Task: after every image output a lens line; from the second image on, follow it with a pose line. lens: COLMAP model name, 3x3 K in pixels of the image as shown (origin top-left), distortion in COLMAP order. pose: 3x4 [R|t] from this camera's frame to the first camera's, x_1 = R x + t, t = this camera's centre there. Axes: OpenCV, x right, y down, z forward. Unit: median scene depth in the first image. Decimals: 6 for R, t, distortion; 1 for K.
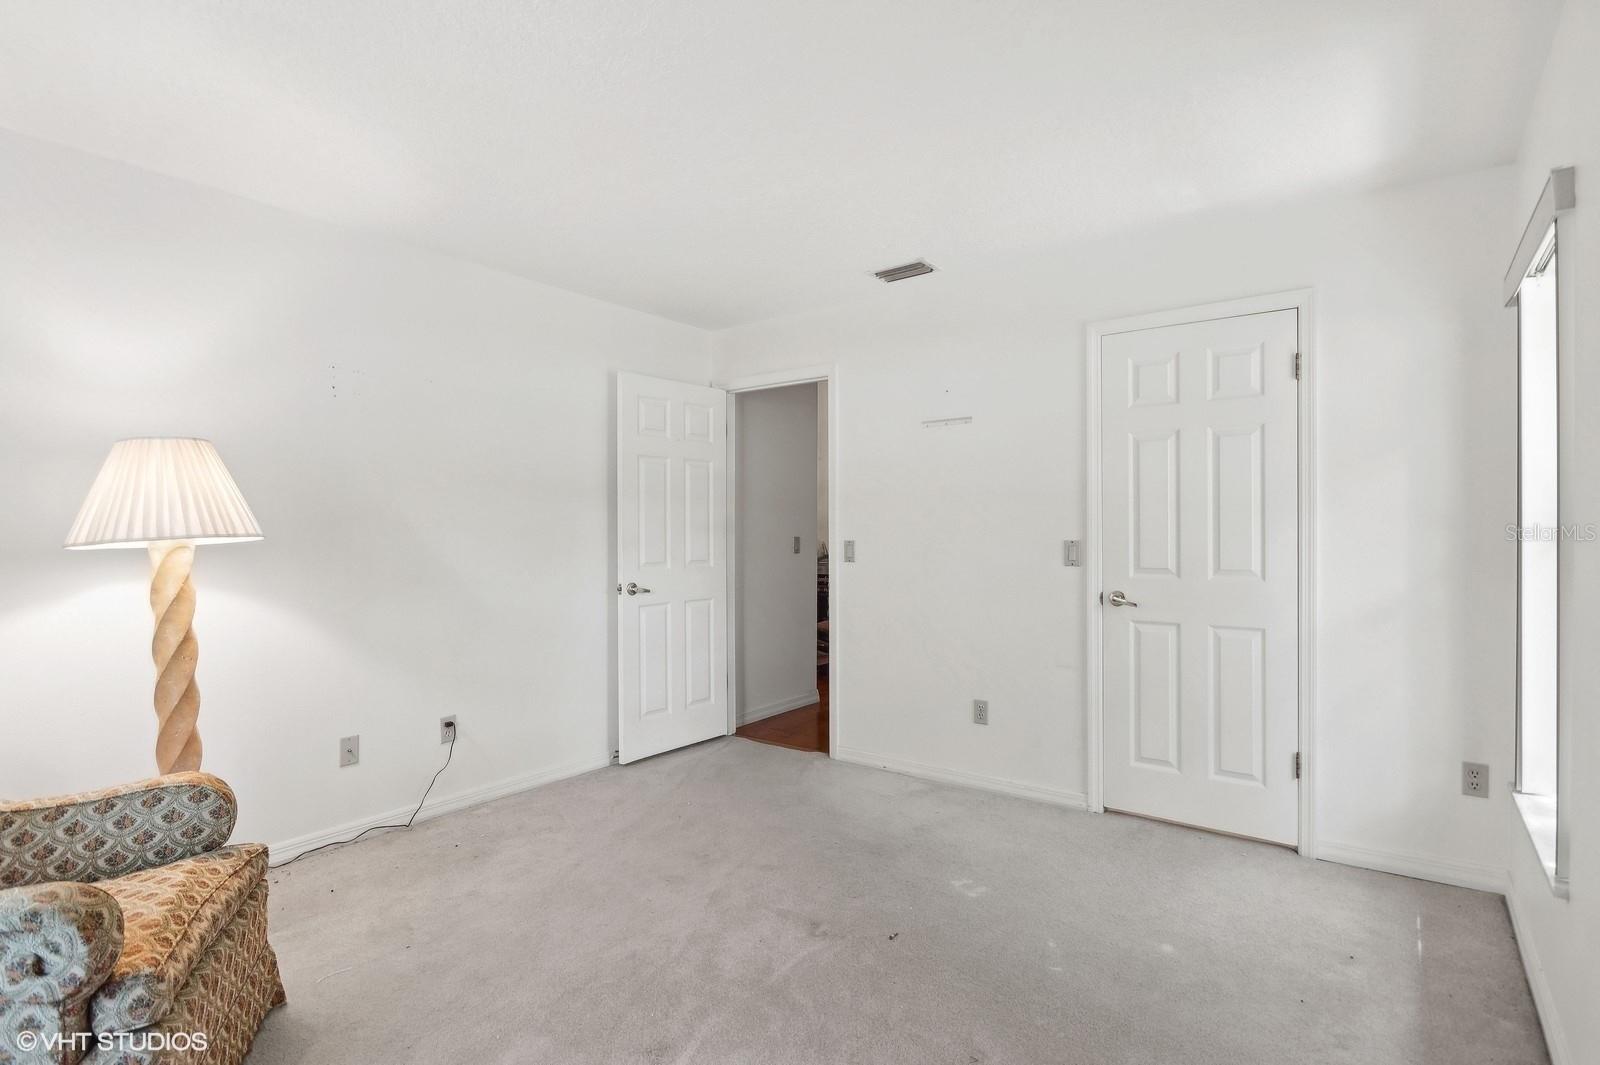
lens RADIAL K [[812.3, 0, 792.7], [0, 812.3, 524.4], [0, 0, 1]] dist [-0.001842, -0.001383]
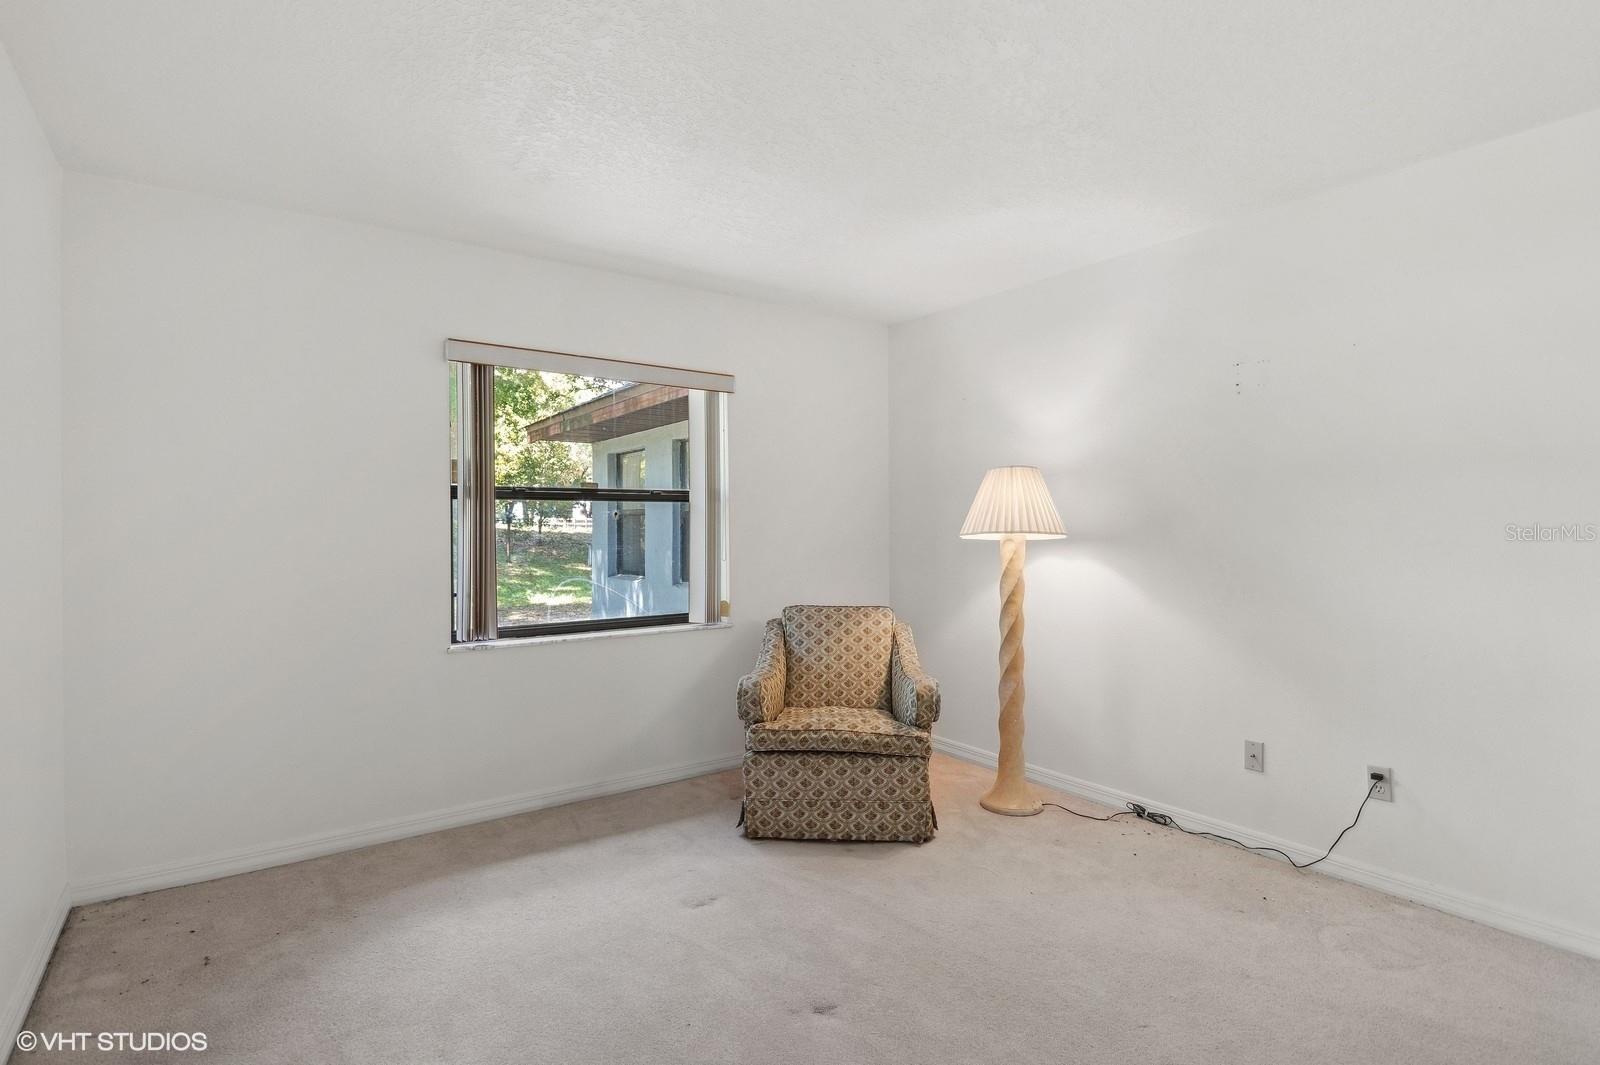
lens RADIAL K [[812.3, 0, 792.7], [0, 812.3, 524.4], [0, 0, 1]] dist [-0.001842, -0.001383]
pose [[-0.330066, 0.002042, -0.943956, 0.627677], [0.011687, 0.999930, -0.001924, -0.002752], [0.943886, -0.011667, -0.330066, 0.916941]]
